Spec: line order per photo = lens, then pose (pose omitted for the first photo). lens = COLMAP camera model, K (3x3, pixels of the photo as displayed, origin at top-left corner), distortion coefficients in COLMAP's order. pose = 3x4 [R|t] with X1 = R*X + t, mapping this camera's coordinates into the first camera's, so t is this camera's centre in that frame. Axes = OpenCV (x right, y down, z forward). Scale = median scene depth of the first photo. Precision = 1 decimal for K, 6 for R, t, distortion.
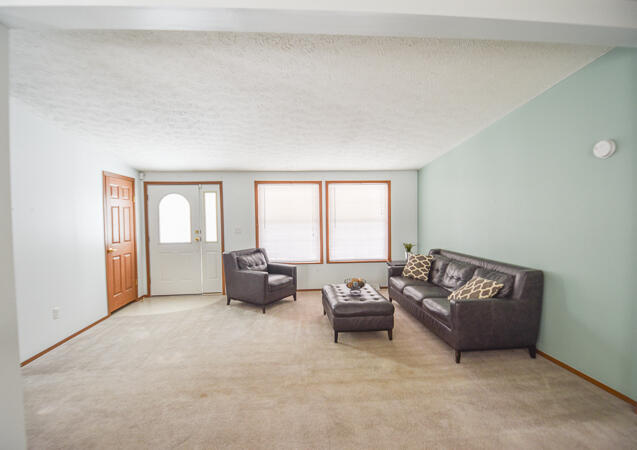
lens RADIAL K [[278.5, 0, 318.5], [0, 278.5, 225.0], [0, 0, 1]] dist [-0.002825, -0.000412]
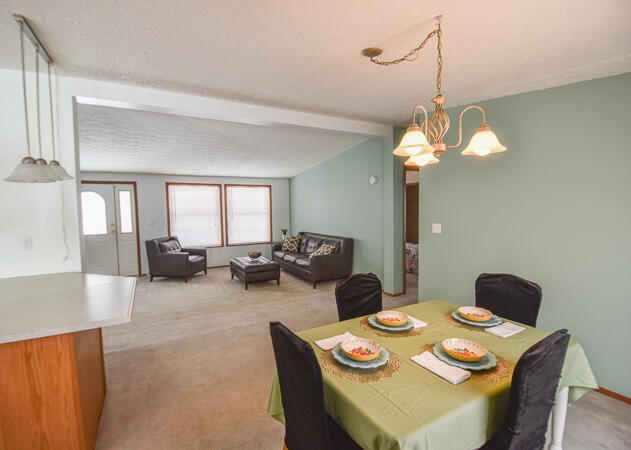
lens RADIAL K [[295.9, 0, 315.5], [0, 295.9, 225.0], [0, 0, 1]] dist [-0.000729, -0.000027]
pose [[0.895808, -0.024649, 0.443758, -0.248412], [0.015517, 0.999587, 0.024200, 0.010123], [-0.444171, -0.014793, 0.895820, -0.527802]]
